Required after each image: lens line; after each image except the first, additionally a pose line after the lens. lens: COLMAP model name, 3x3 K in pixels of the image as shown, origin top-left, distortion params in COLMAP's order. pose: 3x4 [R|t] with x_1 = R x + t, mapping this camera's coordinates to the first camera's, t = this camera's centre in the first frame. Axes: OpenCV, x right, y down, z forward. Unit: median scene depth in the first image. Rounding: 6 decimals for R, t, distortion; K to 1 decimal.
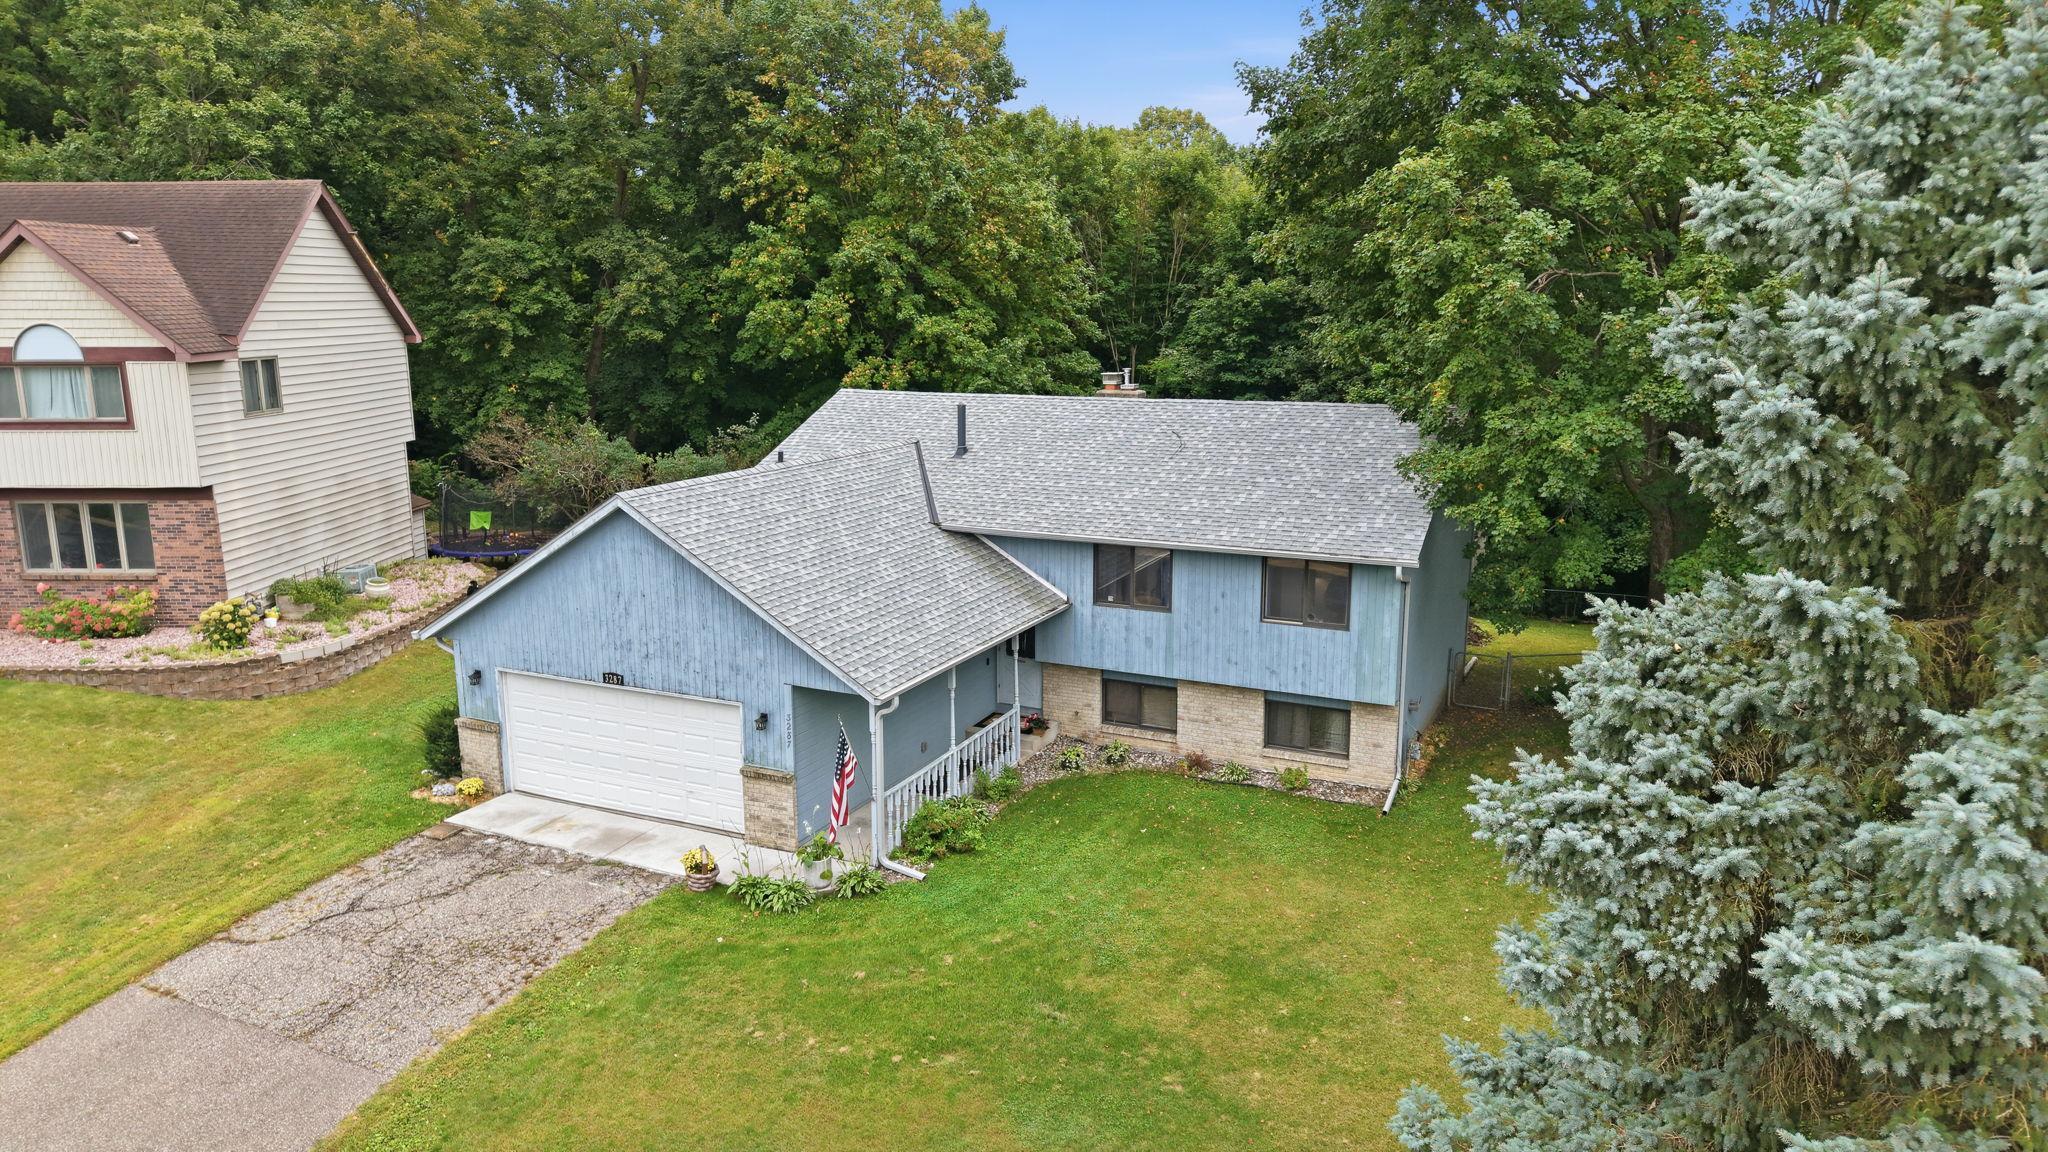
lens RADIAL K [[1471.4, 0, 975.3], [0, 1471.4, 580.3], [0, 0, 1]] dist [0.053024, -0.026462]
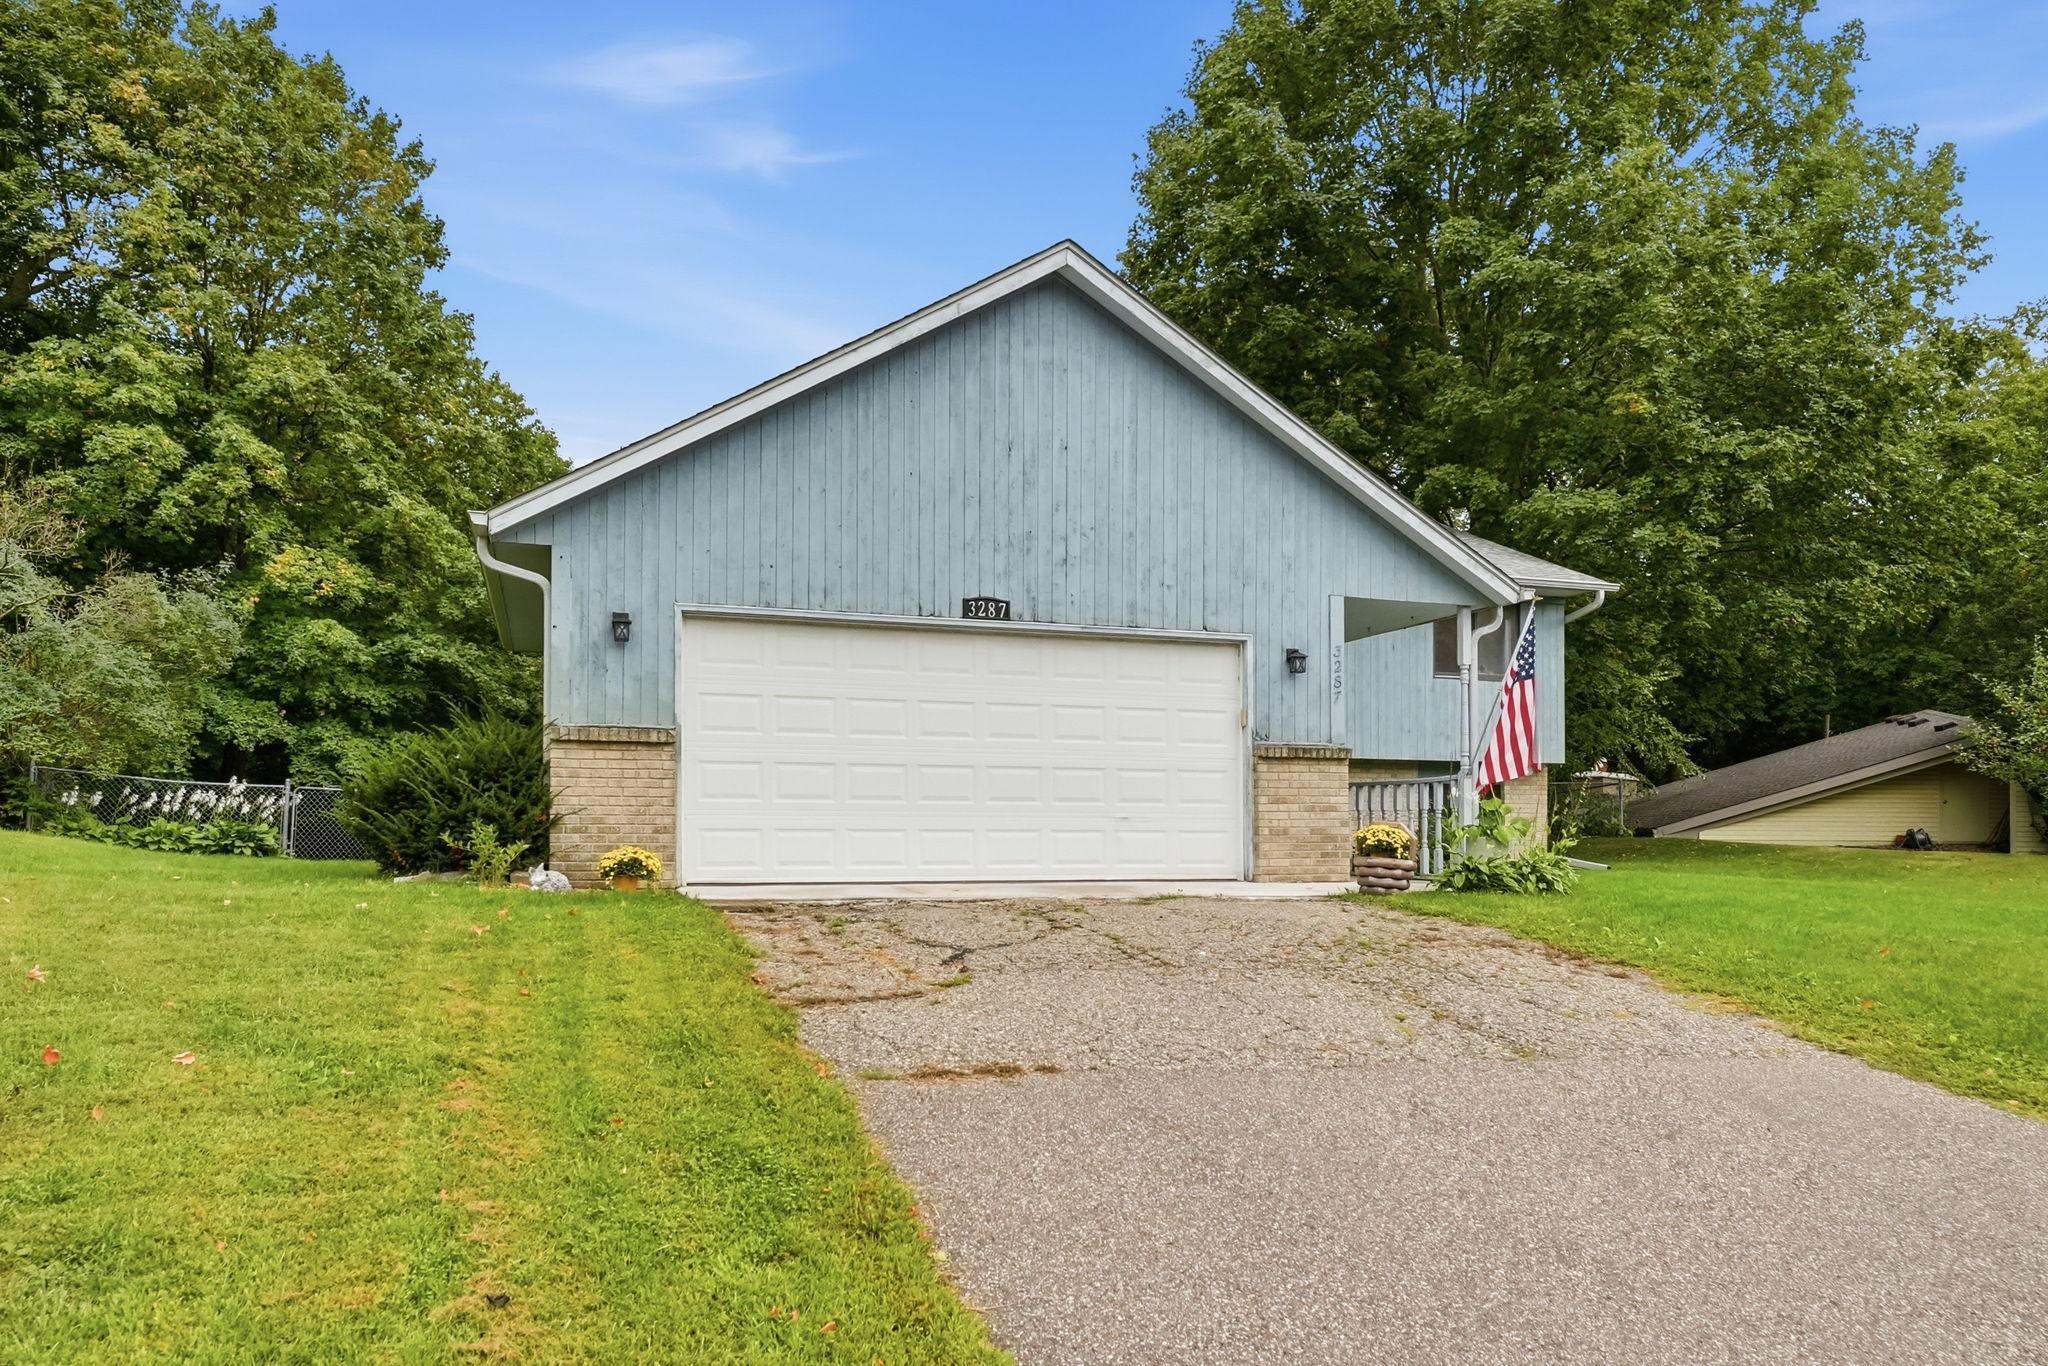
lens RADIAL K [[1492.5, 0, 1044.4], [0, 1492.5, 804.9], [0, 0, 1]] dist [0.030897, -0.000205]
pose [[0.677836, 0.033069, 0.734469, -0.562787], [0.142125, 0.974251, -0.175032, 0.209520], [-0.721345, 0.223029, 0.655682, 0.594510]]
